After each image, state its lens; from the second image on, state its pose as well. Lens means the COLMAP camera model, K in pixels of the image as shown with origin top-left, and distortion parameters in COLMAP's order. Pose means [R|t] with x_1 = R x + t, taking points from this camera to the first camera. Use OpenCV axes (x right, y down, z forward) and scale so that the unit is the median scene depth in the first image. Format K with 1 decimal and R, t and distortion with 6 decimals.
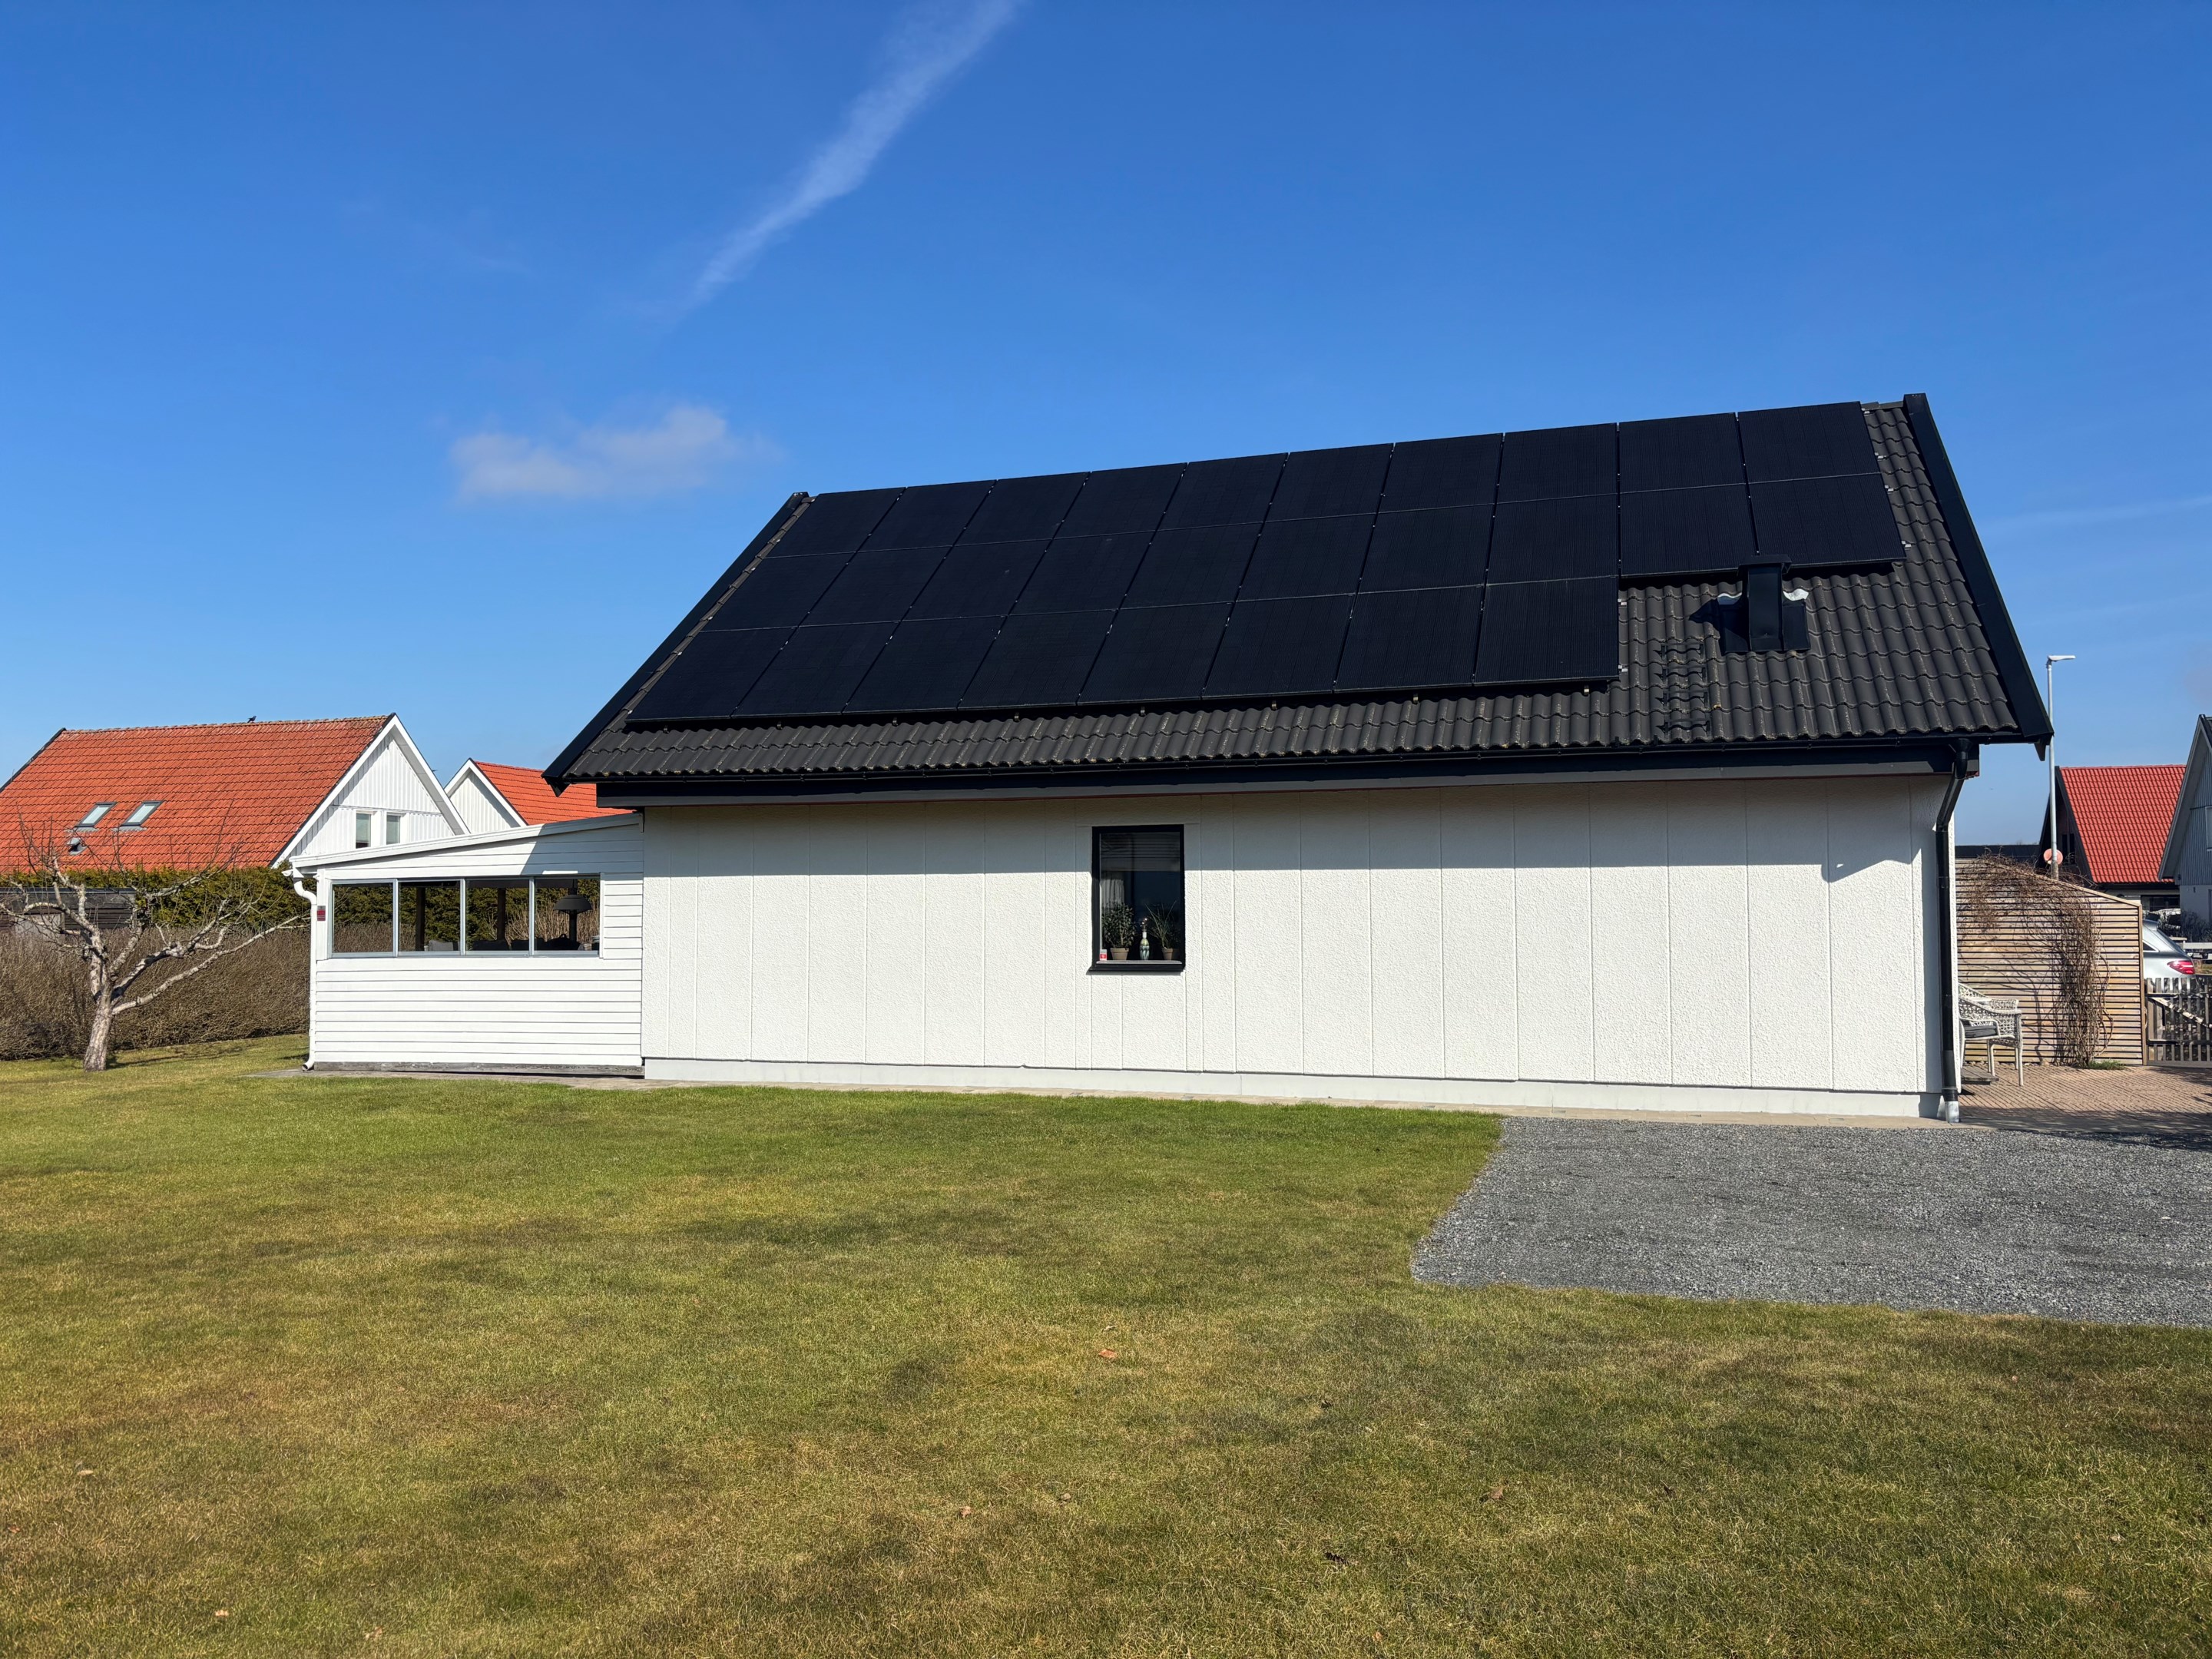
lens RADIAL K [[1714.4, 0, 1111.9], [0, 1714.4, 823.5], [0, 0, 1]] dist [0.051415, -0.052511]
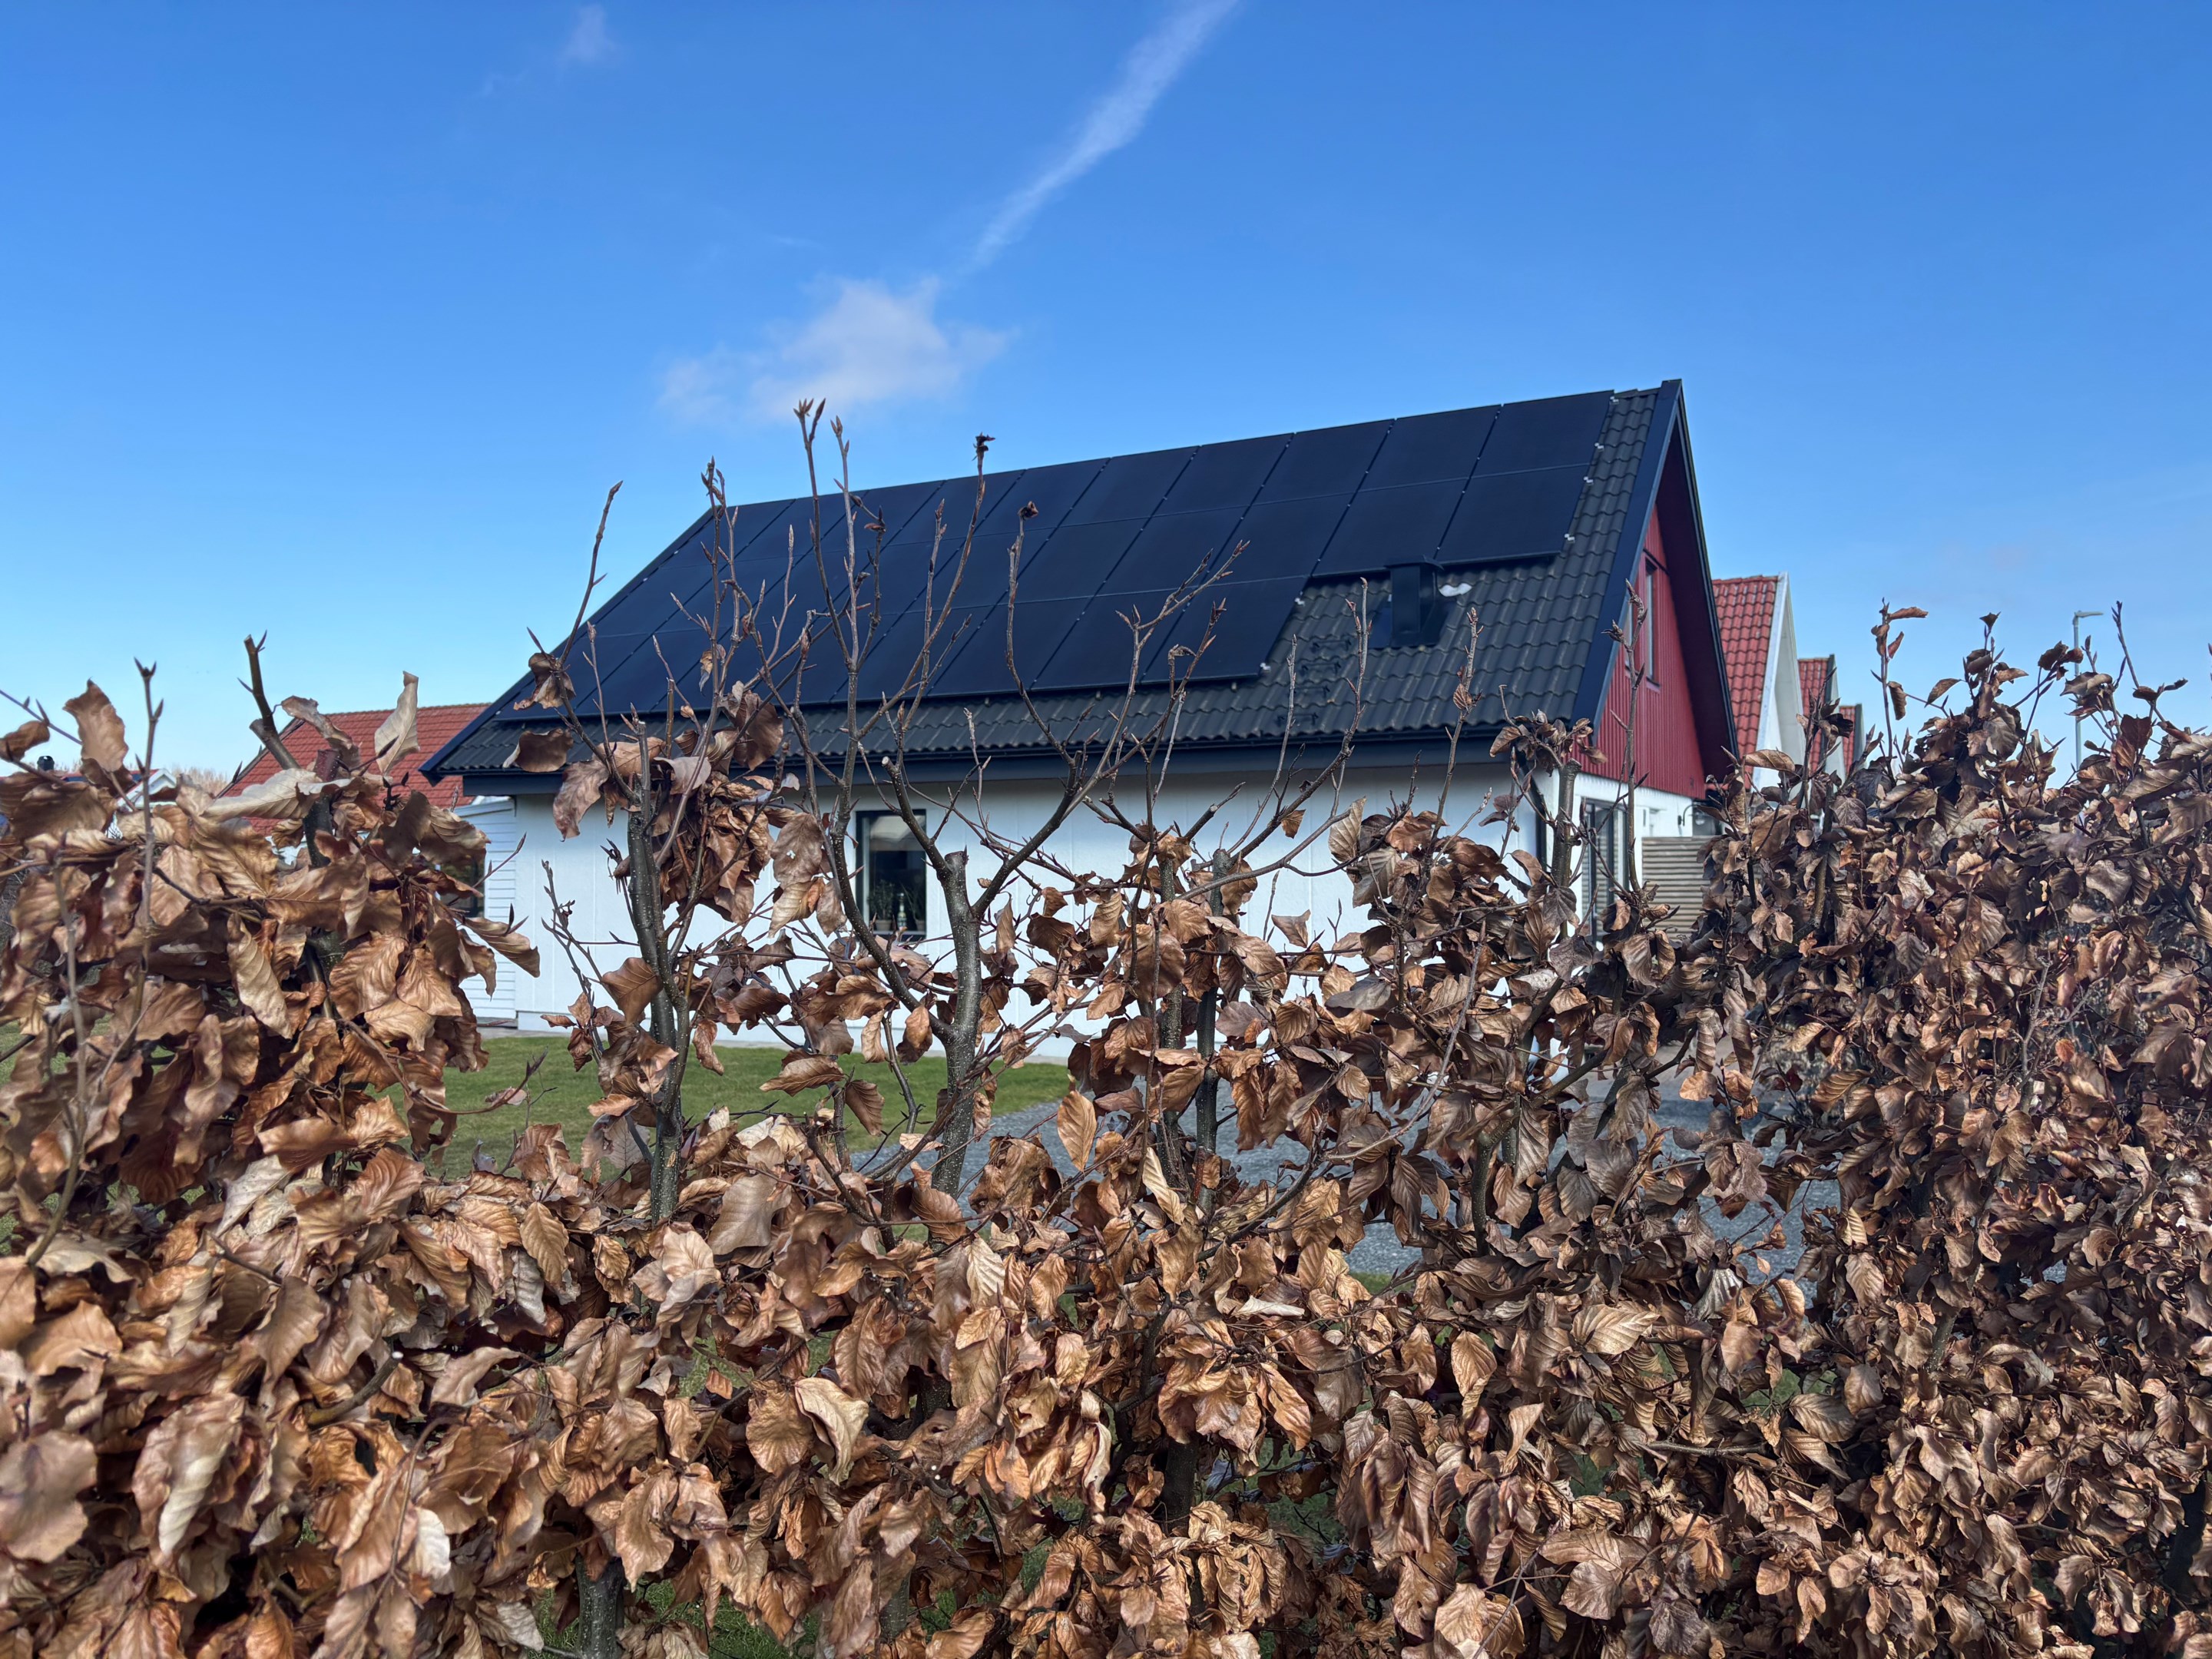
lens RADIAL K [[1835.3, 0, 1105.5], [0, 1835.3, 834.5], [0, 0, 1]] dist [-0.003574, -0.005364]
pose [[0.978220, 0.000942, -0.207569, 0.366439], [0.003570, 0.999765, 0.021360, -0.007513], [0.207540, -0.021636, 0.977987, -0.117748]]
